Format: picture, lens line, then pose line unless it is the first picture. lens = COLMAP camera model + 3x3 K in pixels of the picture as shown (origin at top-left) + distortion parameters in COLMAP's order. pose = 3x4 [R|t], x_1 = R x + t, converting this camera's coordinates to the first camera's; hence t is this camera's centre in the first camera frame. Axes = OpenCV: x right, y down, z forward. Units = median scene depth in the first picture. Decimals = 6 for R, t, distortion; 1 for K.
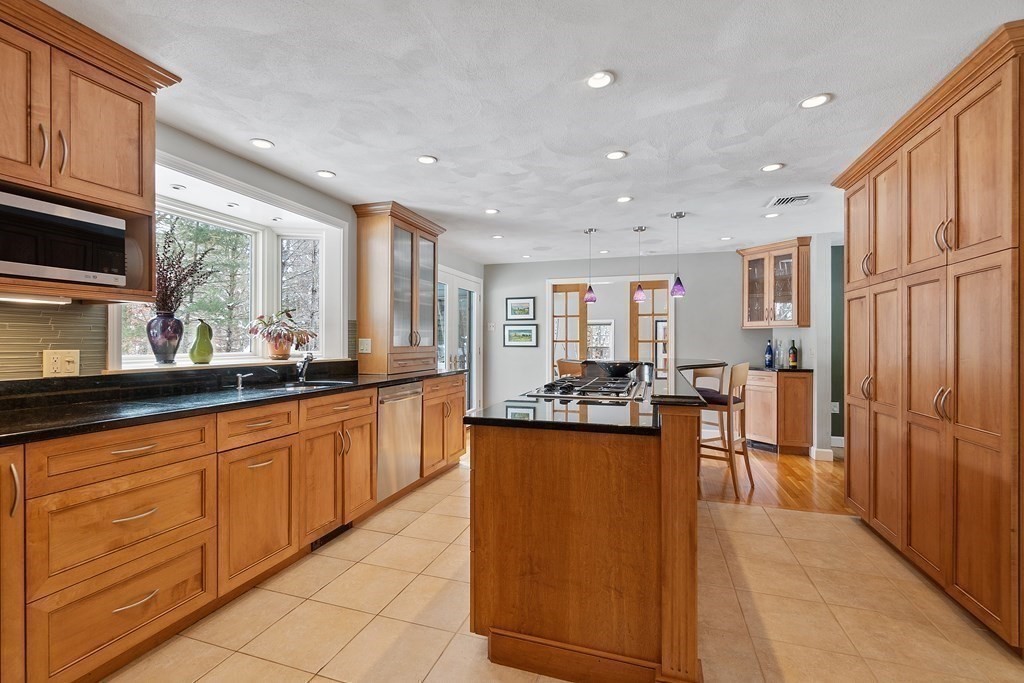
lens RADIAL K [[454.5, 0, 471.8], [0, 454.5, 342.3], [0, 0, 1]] dist [-0.008239, 0.000976]
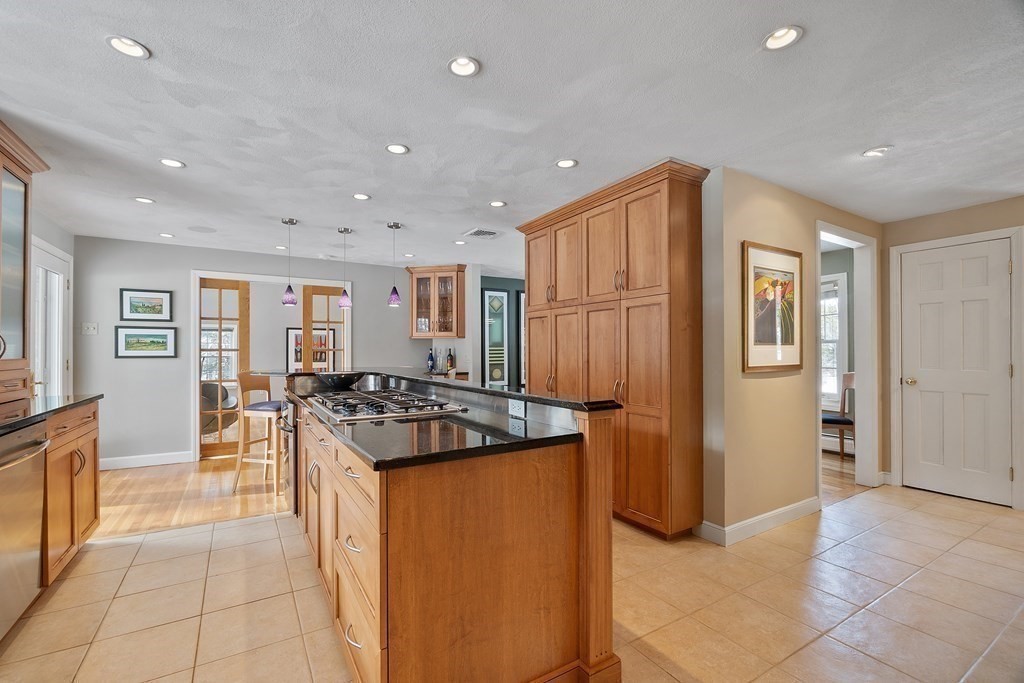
lens RADIAL K [[454.5, 0, 502.3], [0, 454.5, 349.0], [0, 0, 1]] dist [-0.008239, 0.000976]
pose [[0.615682, -0.000945, 0.787994, -0.247661], [0.003160, 0.999994, -0.001270, -0.002966], [-0.787988, 0.003272, 0.615682, 0.234865]]
